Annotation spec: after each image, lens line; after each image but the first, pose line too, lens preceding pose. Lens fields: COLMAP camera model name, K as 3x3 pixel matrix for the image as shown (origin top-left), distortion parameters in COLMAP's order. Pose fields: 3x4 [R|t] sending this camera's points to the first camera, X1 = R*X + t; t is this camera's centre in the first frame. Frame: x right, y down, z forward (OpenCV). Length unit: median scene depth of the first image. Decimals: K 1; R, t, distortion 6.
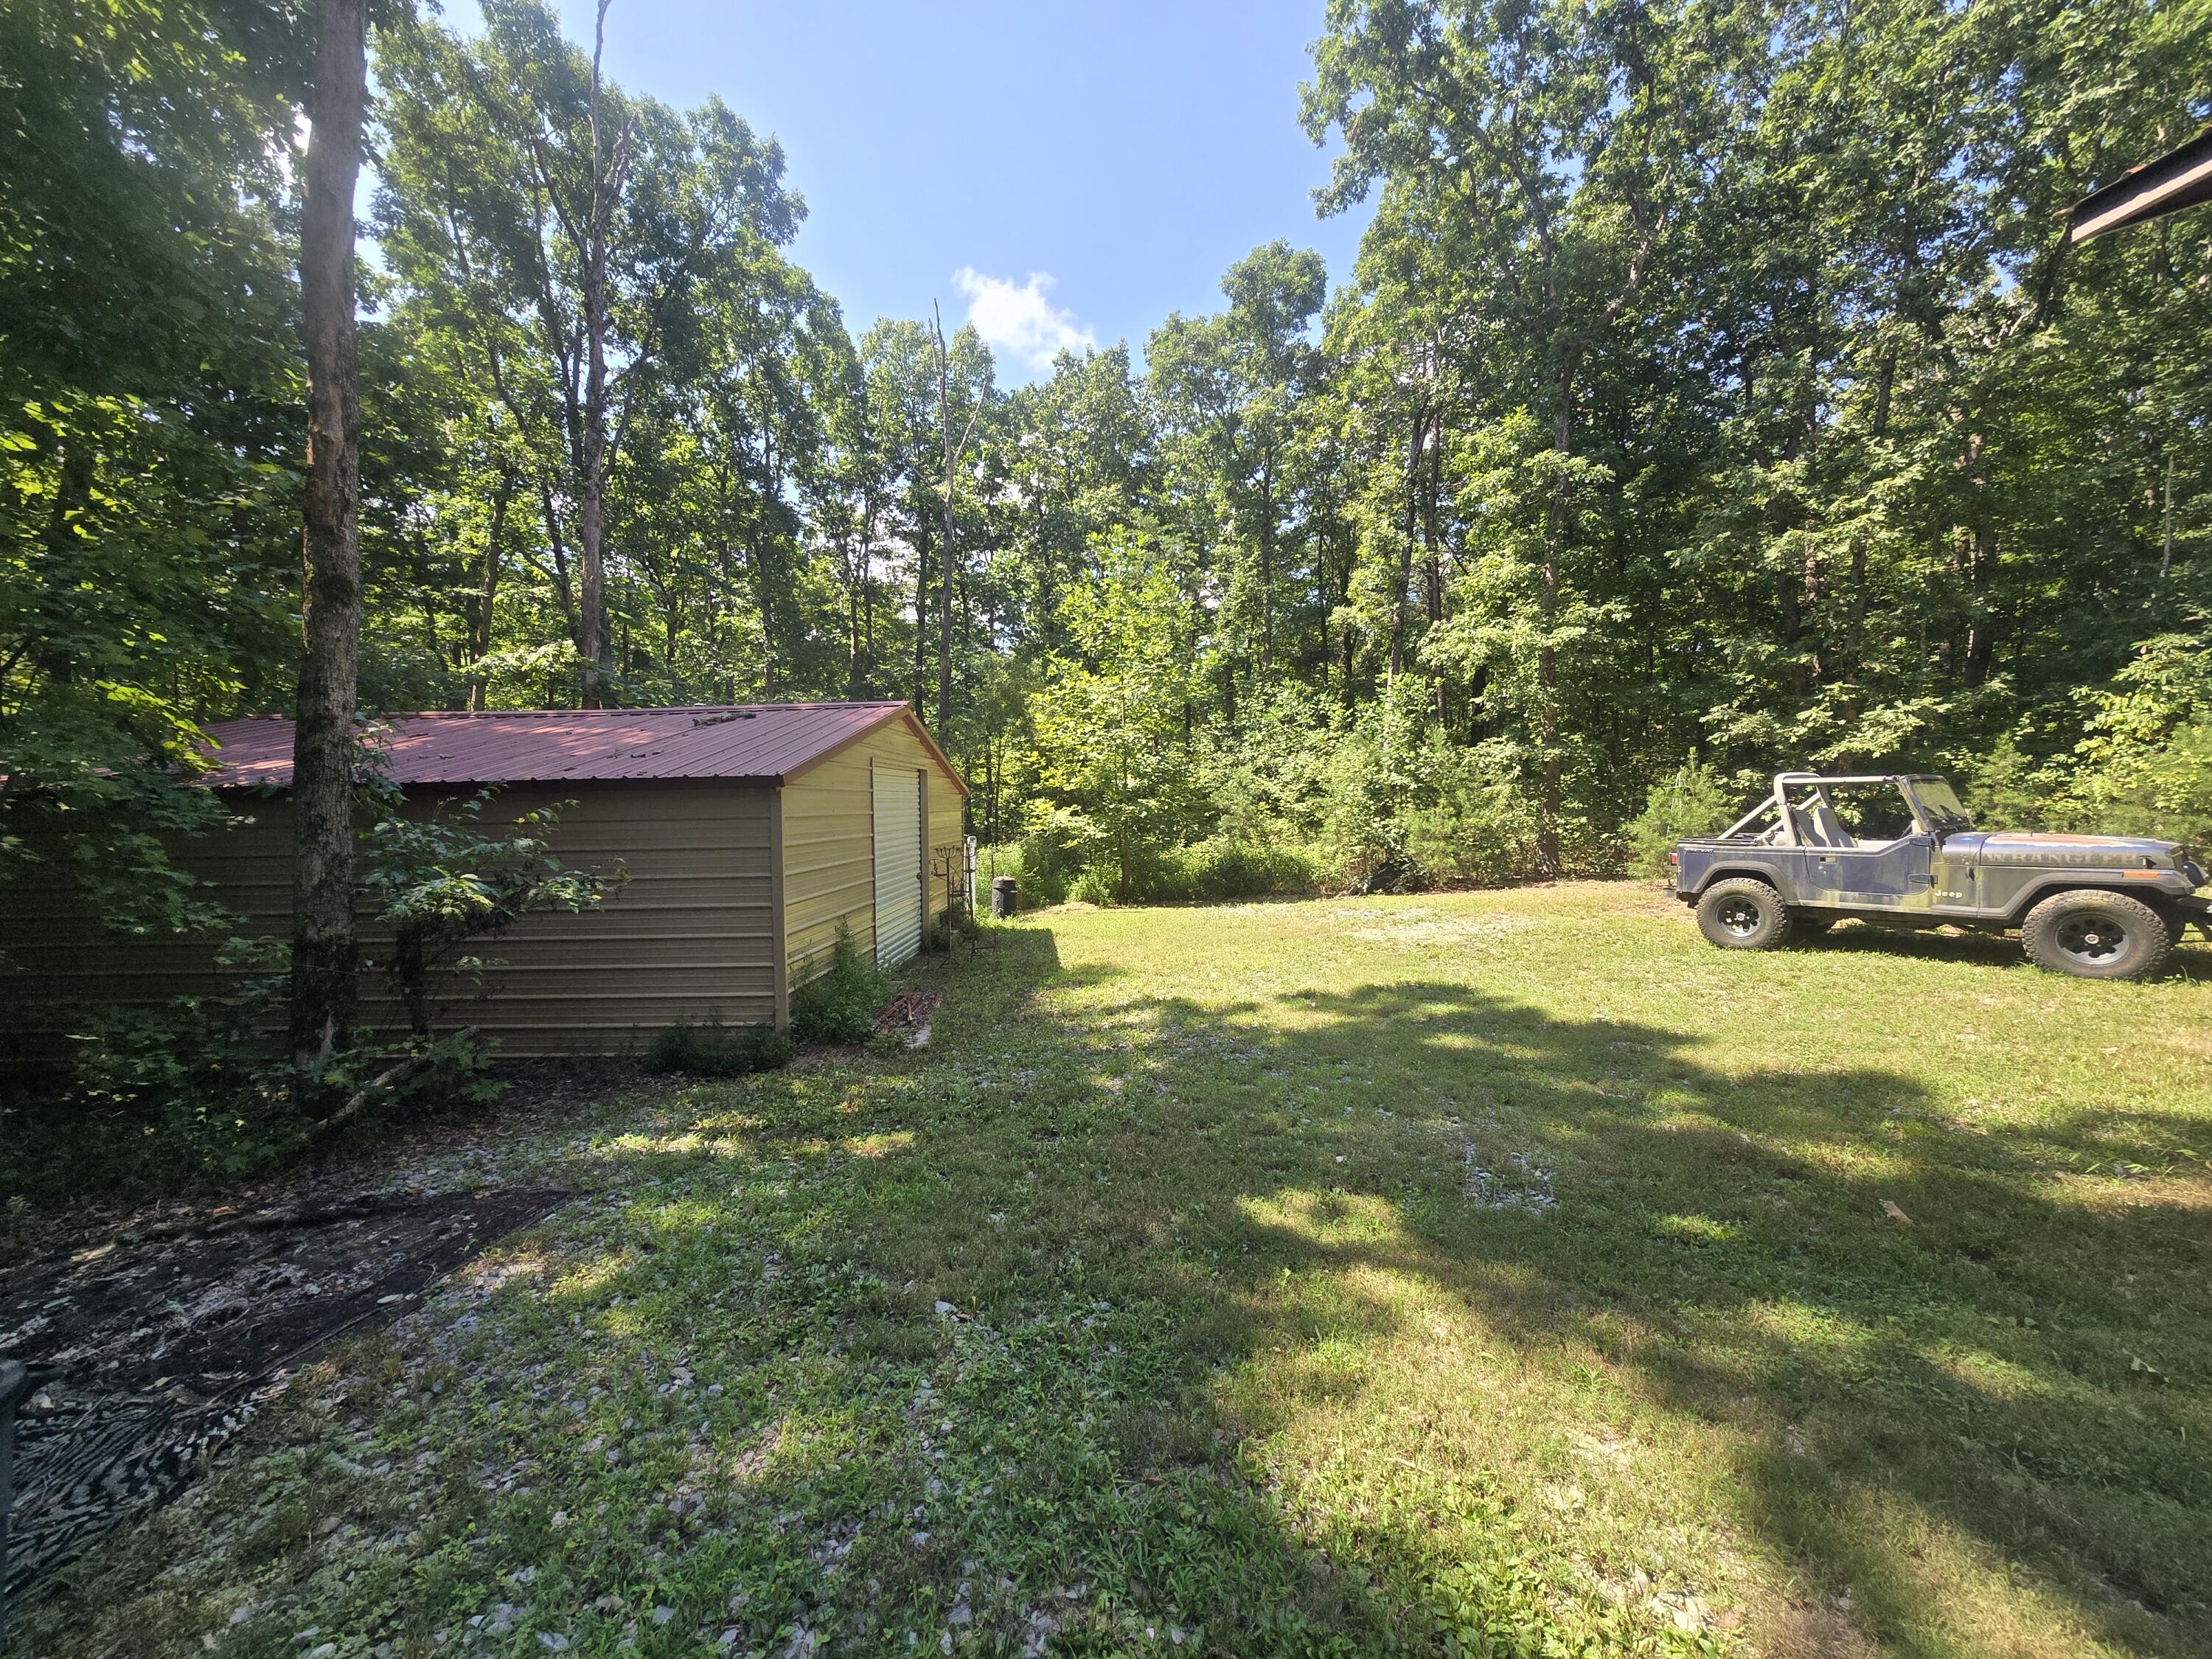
lens RADIAL K [[891.0, 0, 1106.2], [0, 891.0, 829.9], [0, 0, 1]] dist [0.001109, 0.000017]
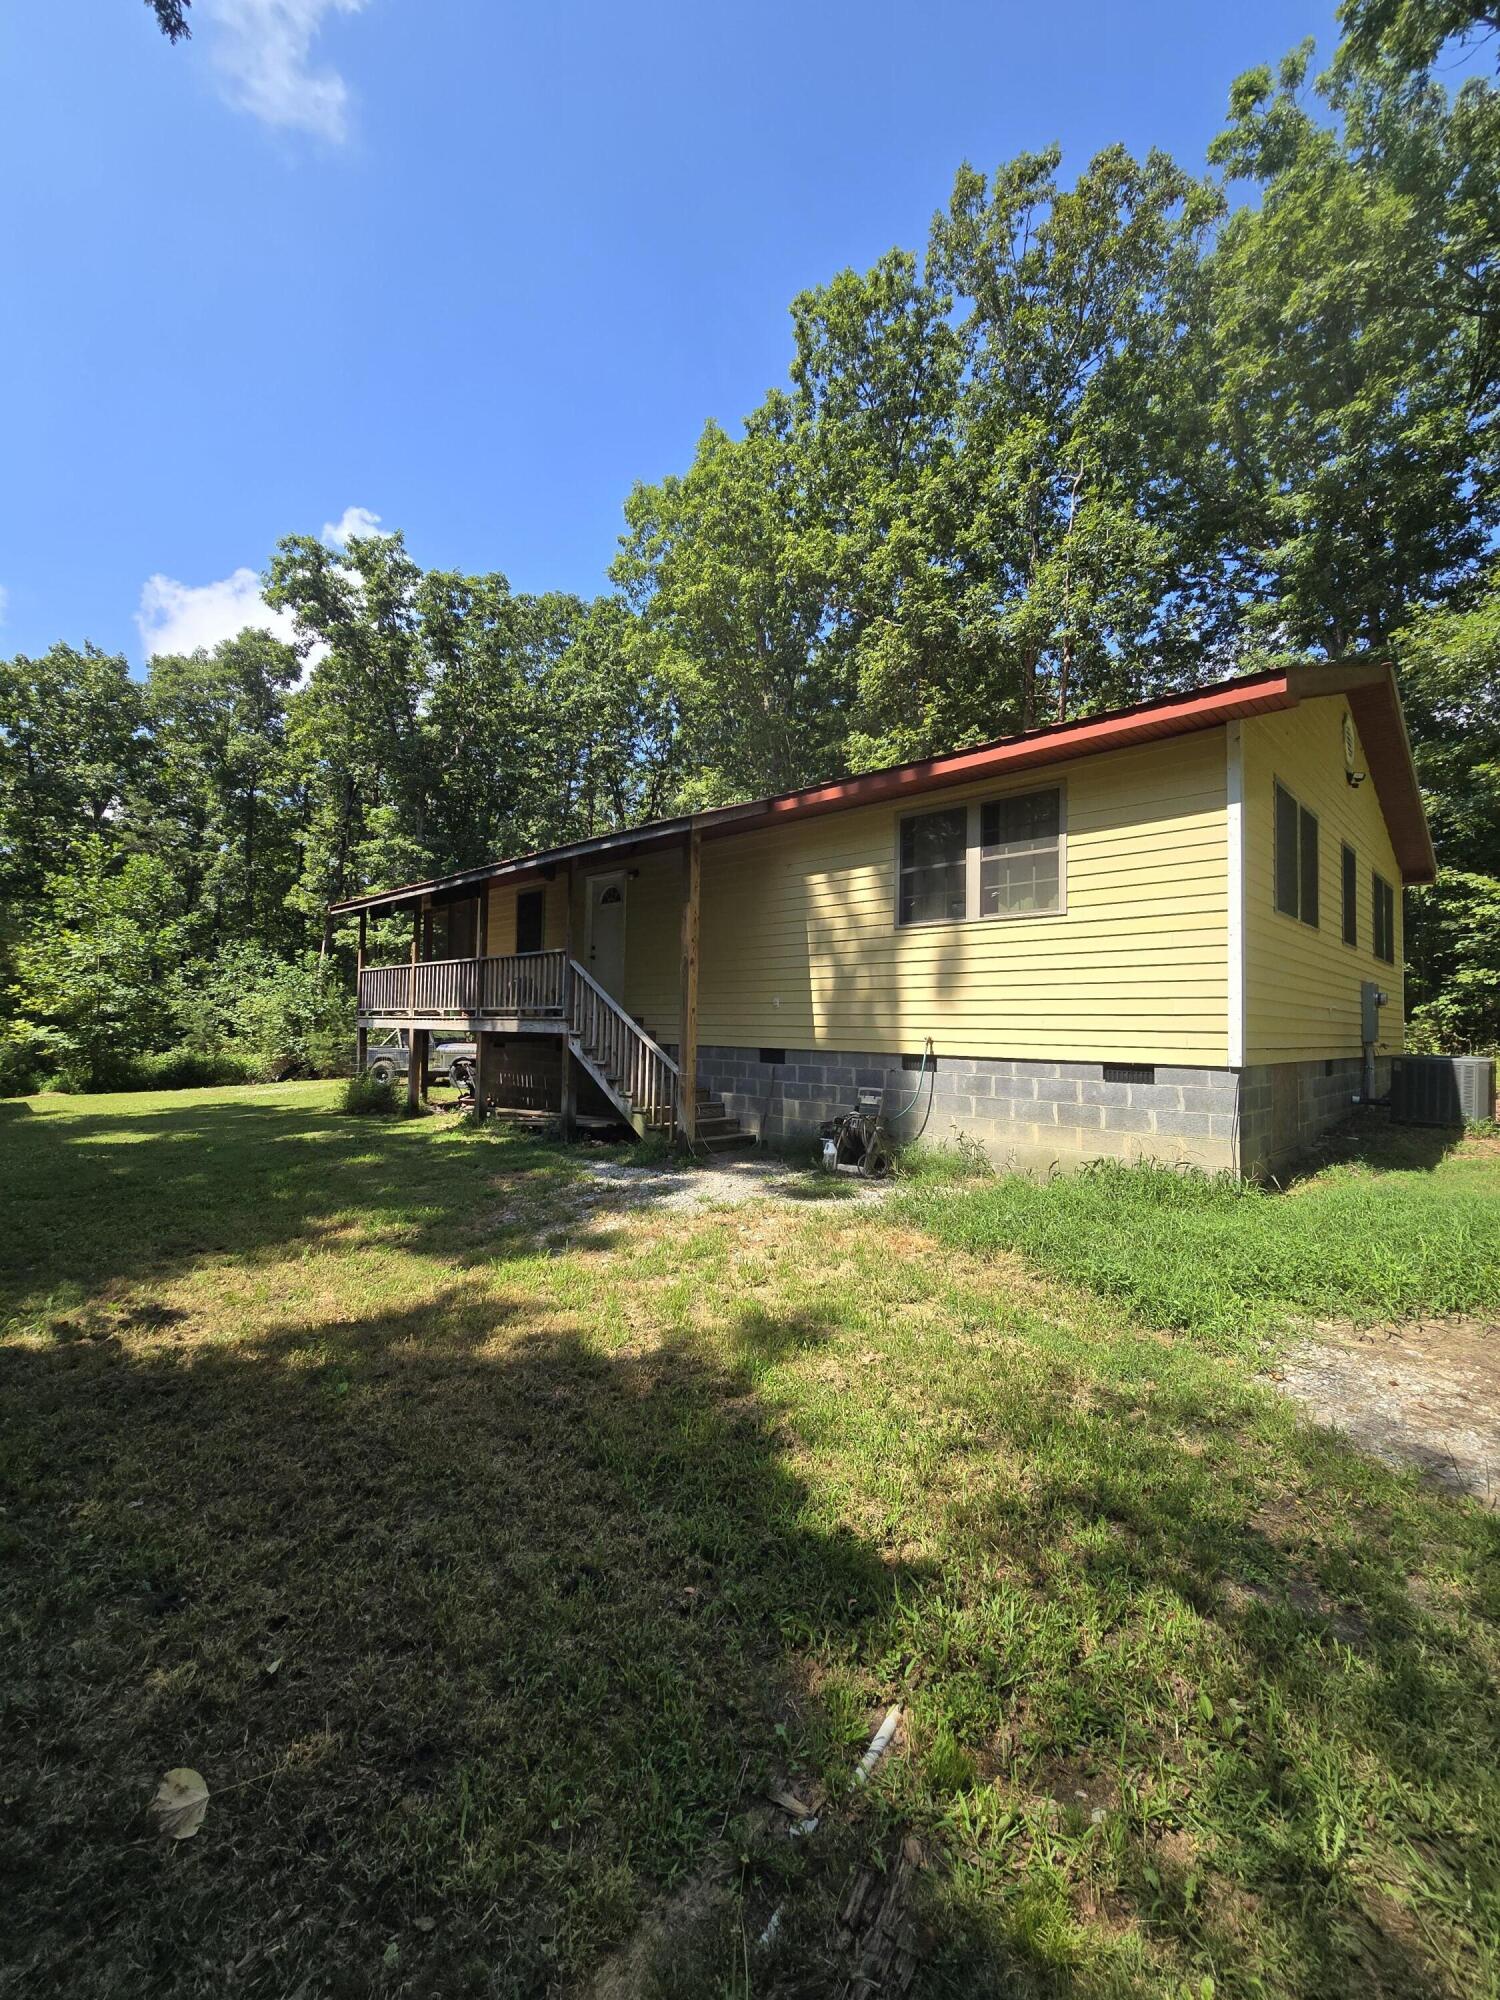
lens RADIAL K [[805.6, 0, 748.2], [0, 805.6, 999.5], [0, 0, 1]] dist [0.001109, 0.000017]
pose [[0.779472, 0.041660, 0.625050, 0.023176], [-0.002370, 0.997975, -0.063561, 0.010091], [-0.626432, 0.048062, 0.777993, -0.651875]]
